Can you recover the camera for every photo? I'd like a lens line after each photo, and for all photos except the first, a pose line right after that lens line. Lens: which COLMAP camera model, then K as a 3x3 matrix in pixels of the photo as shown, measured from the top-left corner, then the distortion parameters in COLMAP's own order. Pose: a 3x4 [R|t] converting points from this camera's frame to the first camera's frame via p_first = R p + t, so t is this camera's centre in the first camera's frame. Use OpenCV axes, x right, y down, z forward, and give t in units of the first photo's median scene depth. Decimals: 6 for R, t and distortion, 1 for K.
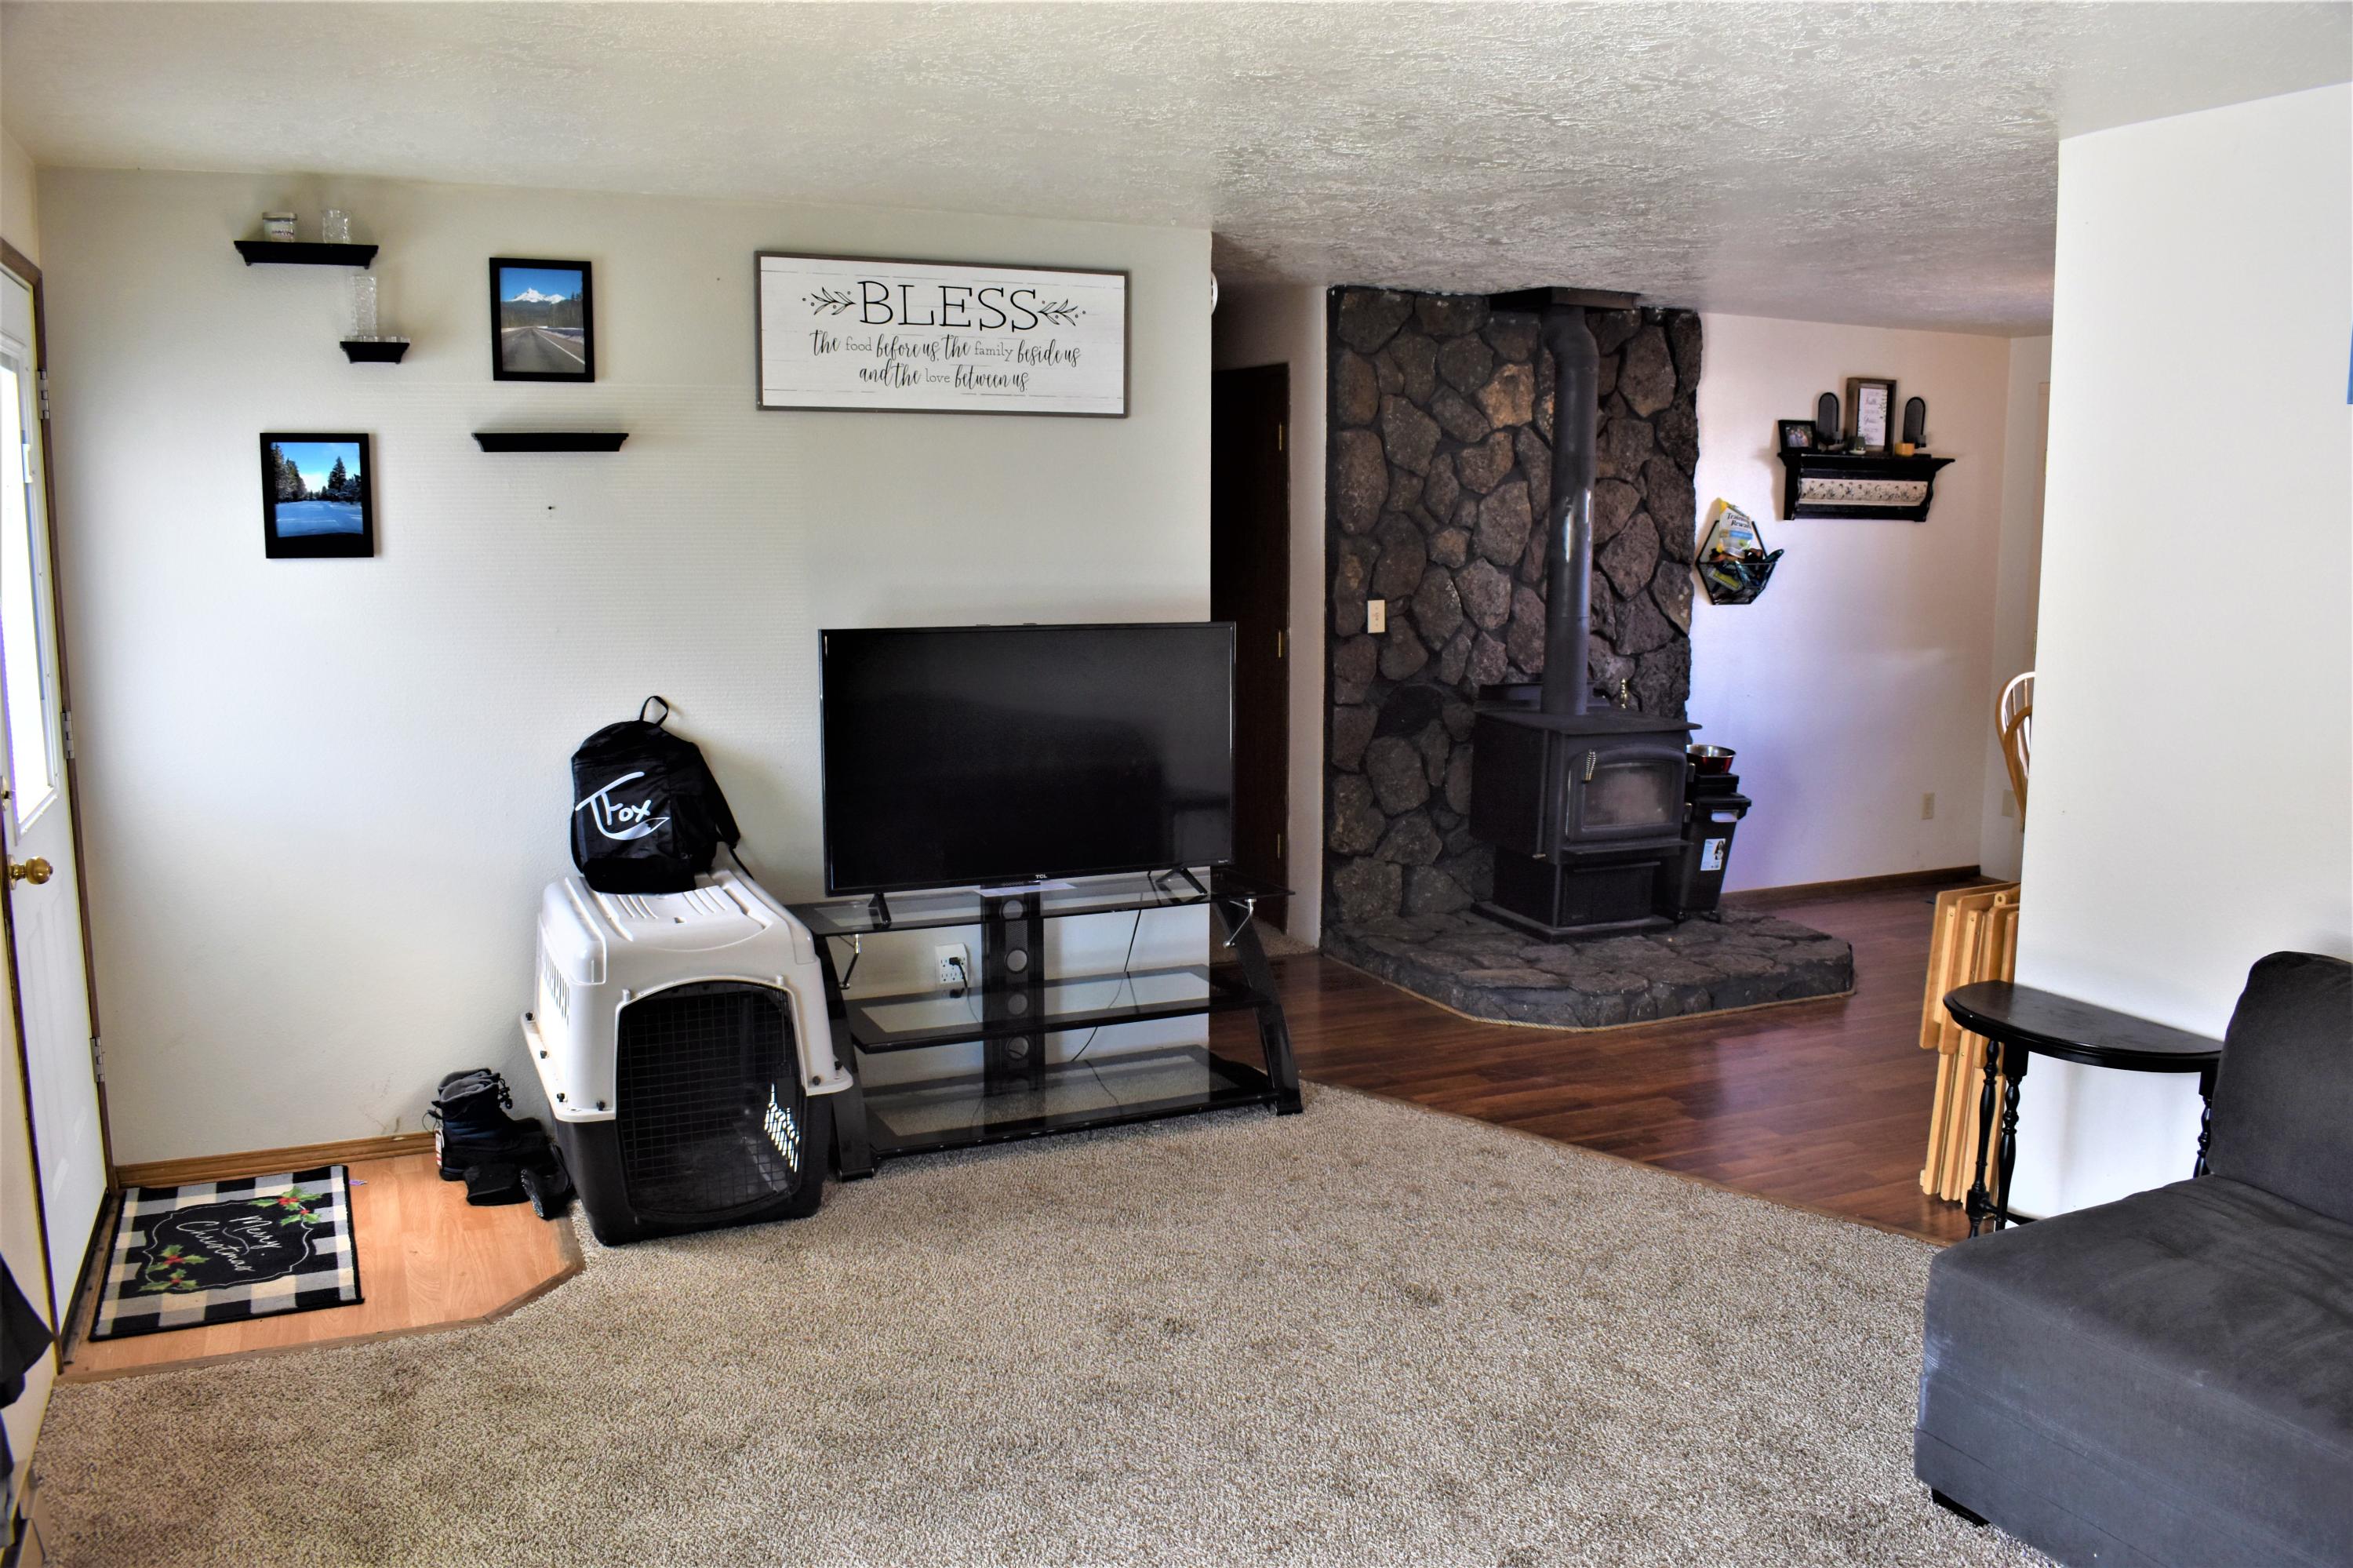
lens RADIAL K [[1891.7, 0, 1160.0], [0, 1891.7, 794.9], [0, 0, 1]] dist [-0.090703, 0.008741]
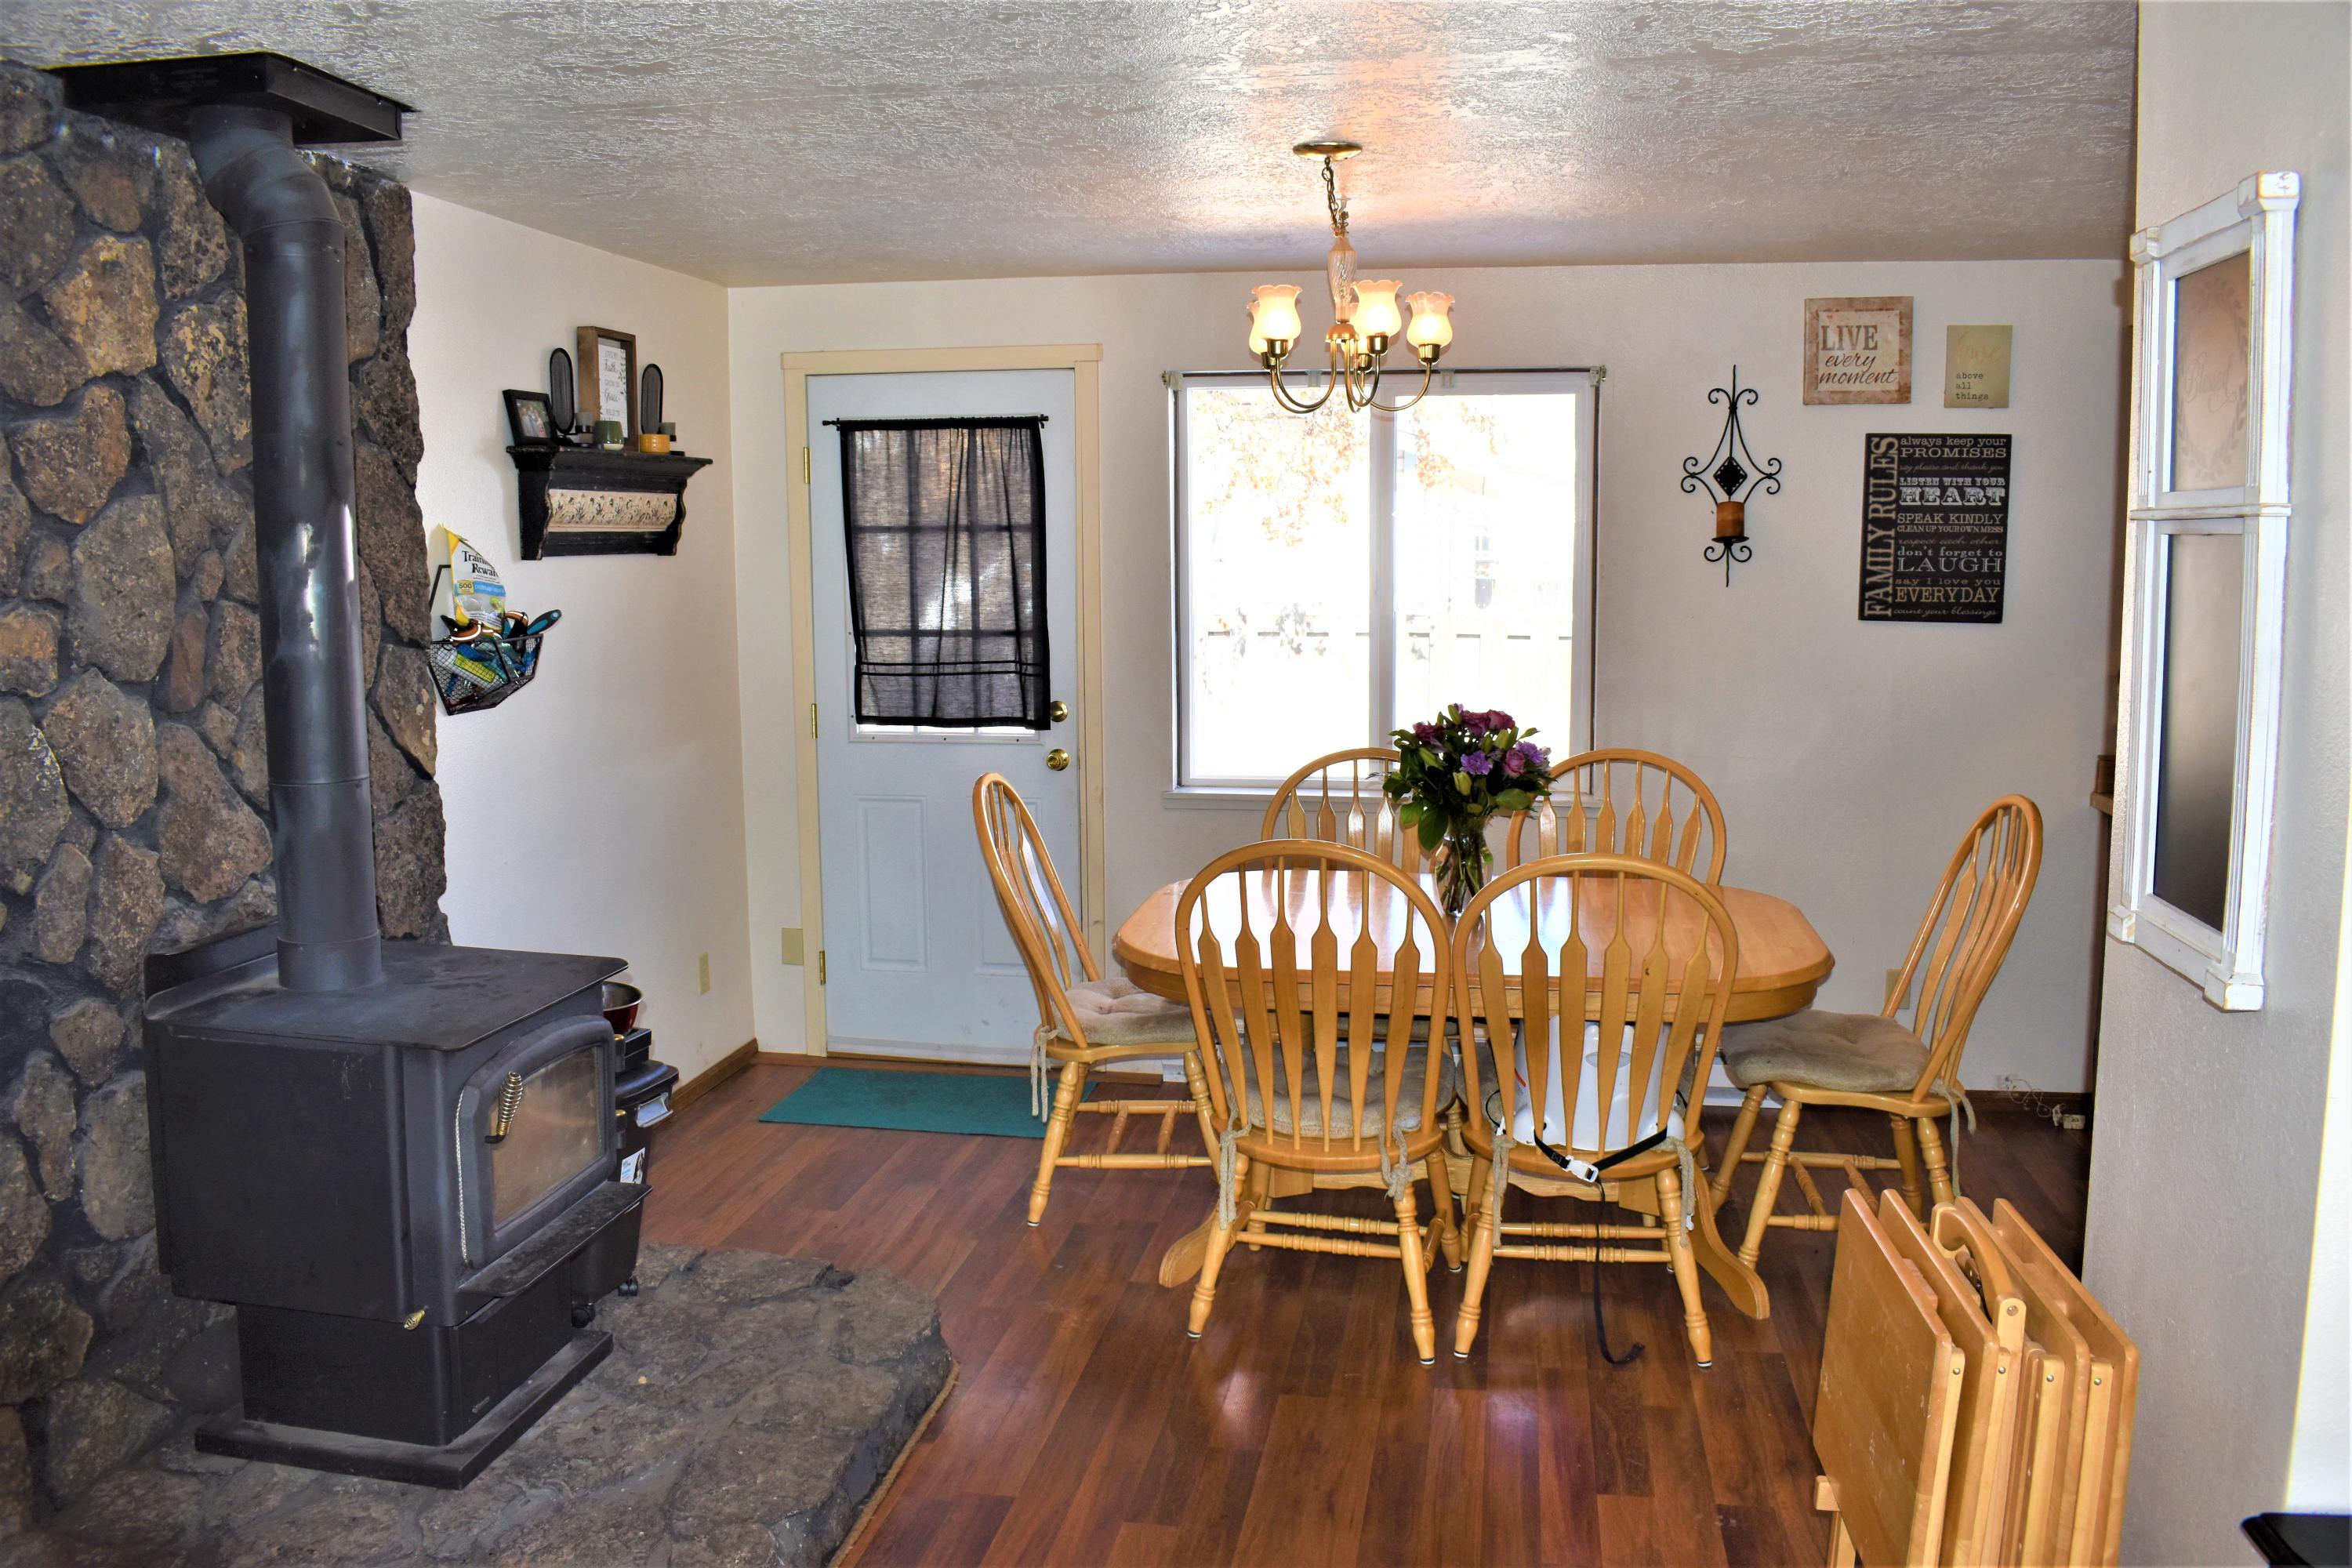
lens RADIAL K [[1890.8, 0, 1201.5], [0, 1890.8, 790.0], [0, 0, 1]] dist [-0.090703, 0.008741]
pose [[0.570679, -0.119714, 0.812400, -0.032267], [0.135877, 0.989445, 0.050355, -0.082982], [-0.809854, 0.081650, 0.580922, 0.536511]]
